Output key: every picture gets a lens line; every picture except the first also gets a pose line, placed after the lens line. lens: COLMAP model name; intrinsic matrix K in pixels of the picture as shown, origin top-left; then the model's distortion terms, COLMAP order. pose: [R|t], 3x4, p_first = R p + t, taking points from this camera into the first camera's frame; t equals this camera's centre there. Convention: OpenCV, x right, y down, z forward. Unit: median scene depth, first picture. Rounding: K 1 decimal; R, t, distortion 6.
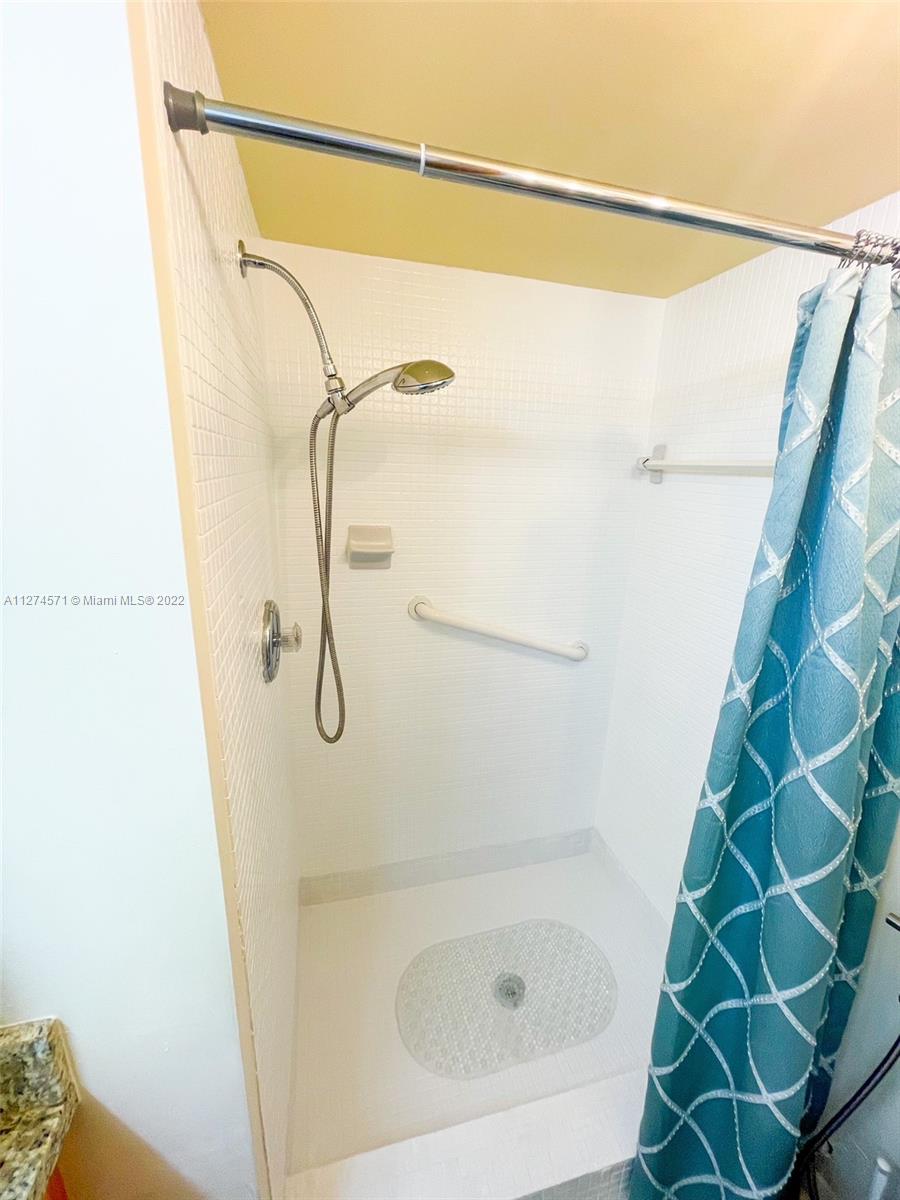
lens RADIAL K [[480.9, 0, 448.1], [0, 480.9, 600.8], [0, 0, 1]] dist [-0.008851, -0.000460]
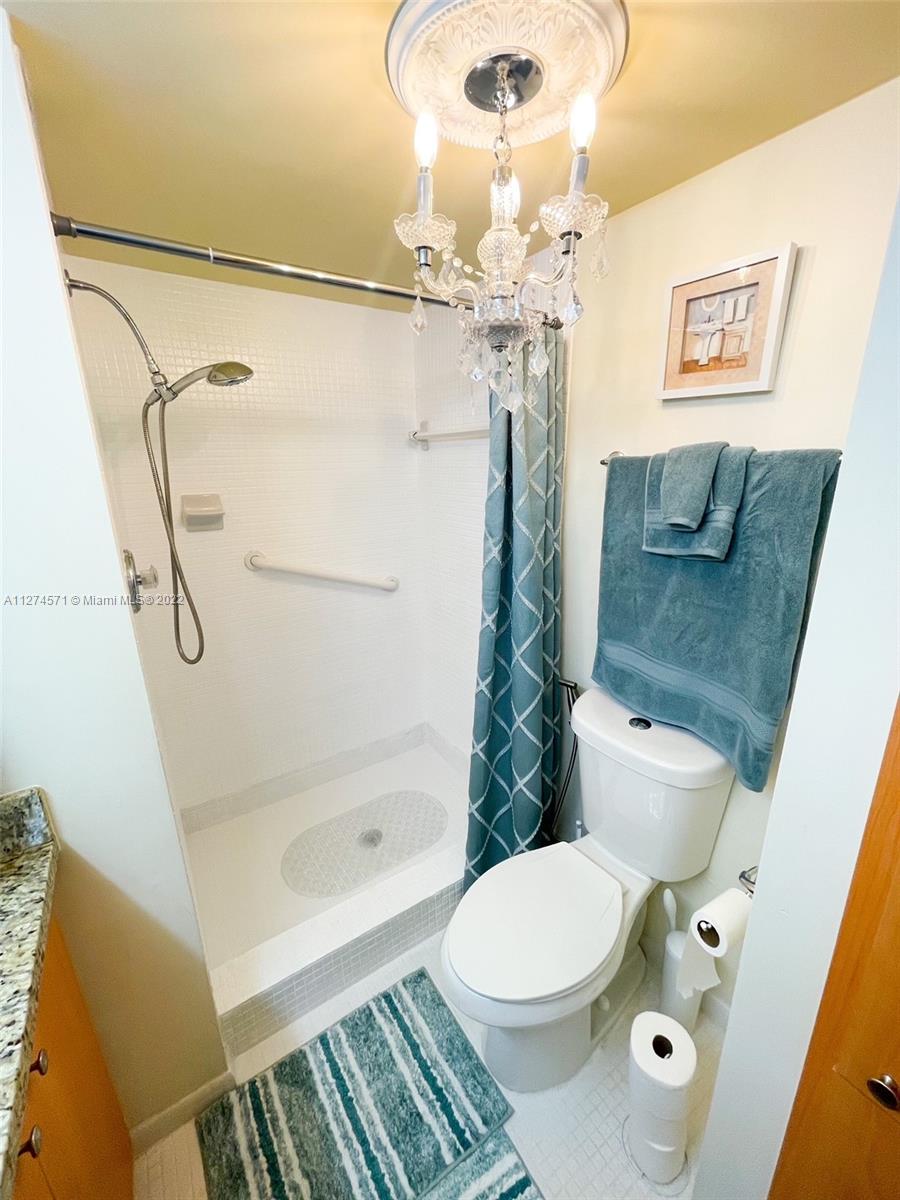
lens RADIAL K [[480.9, 0, 448.9], [0, 480.9, 598.5], [0, 0, 1]] dist [-0.008851, -0.000460]
pose [[0.941236, -0.140467, 0.307153, 0.026019], [0.136469, 0.990041, 0.034571, 0.199918], [-0.308950, 0.009377, 0.951032, -0.467772]]
